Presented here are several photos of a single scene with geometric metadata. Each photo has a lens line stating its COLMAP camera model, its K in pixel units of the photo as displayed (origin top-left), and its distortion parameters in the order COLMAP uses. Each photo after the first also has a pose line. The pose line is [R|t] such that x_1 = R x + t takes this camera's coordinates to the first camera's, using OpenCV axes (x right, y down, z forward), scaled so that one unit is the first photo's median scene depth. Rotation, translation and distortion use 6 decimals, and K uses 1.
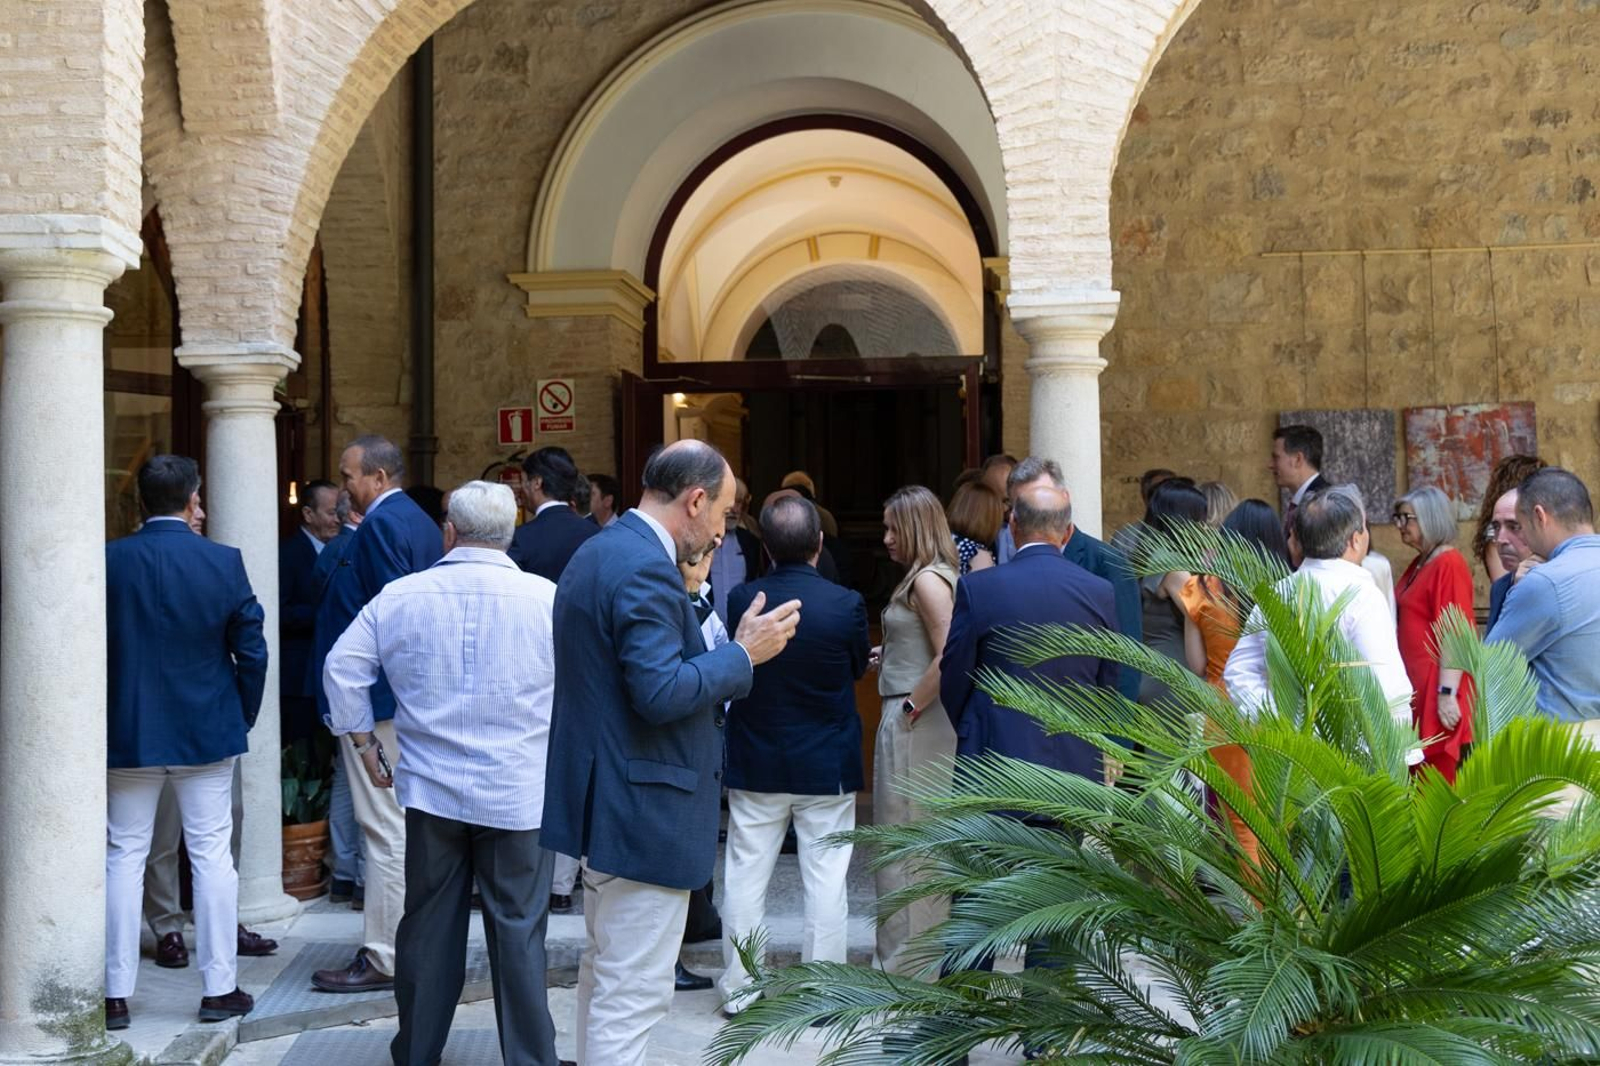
lens RADIAL K [[4523.2, 0, 800.0], [0, 4523.2, 533.0], [0, 0, 1]] dist [0.012402, 0.855105]
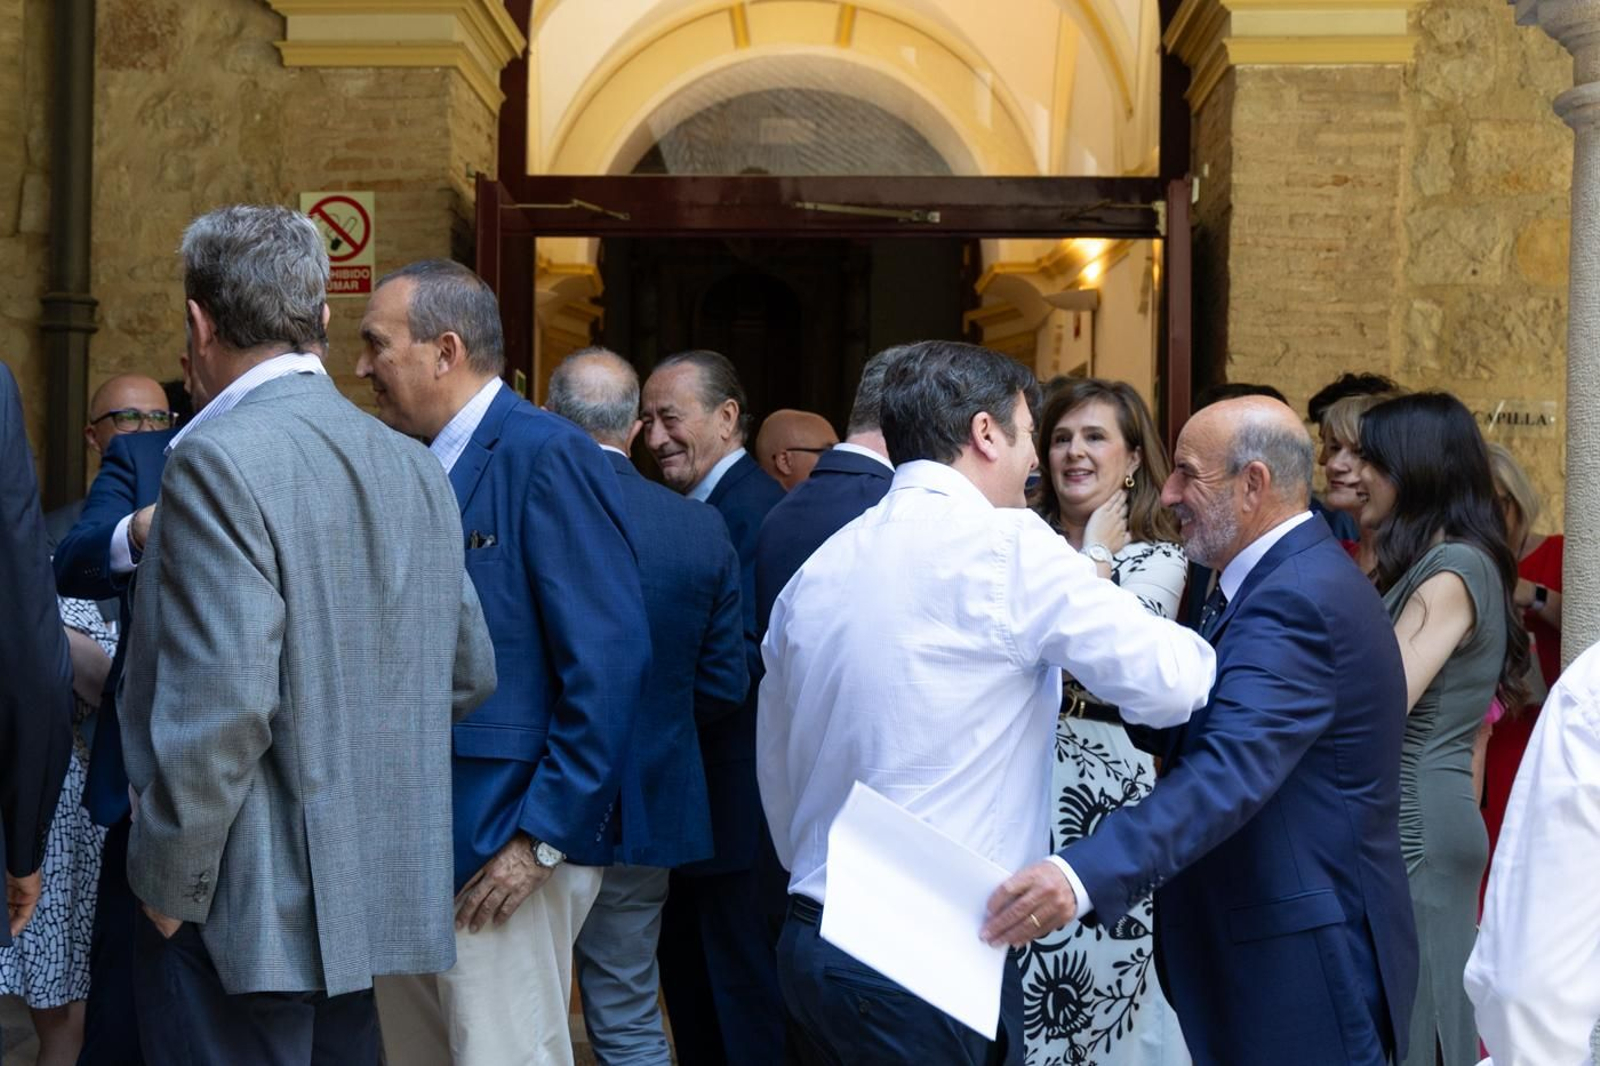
lens RADIAL K [[4523.2, 0, 800.0], [0, 4523.2, 533.0], [0, 0, 1]] dist [0.012402, 0.855105]
pose [[0.995085, 0.022562, 0.096422, -0.050400], [-0.022132, 0.999740, -0.005523, 0.005531], [-0.096522, 0.003362, 0.995325, 0.493814]]
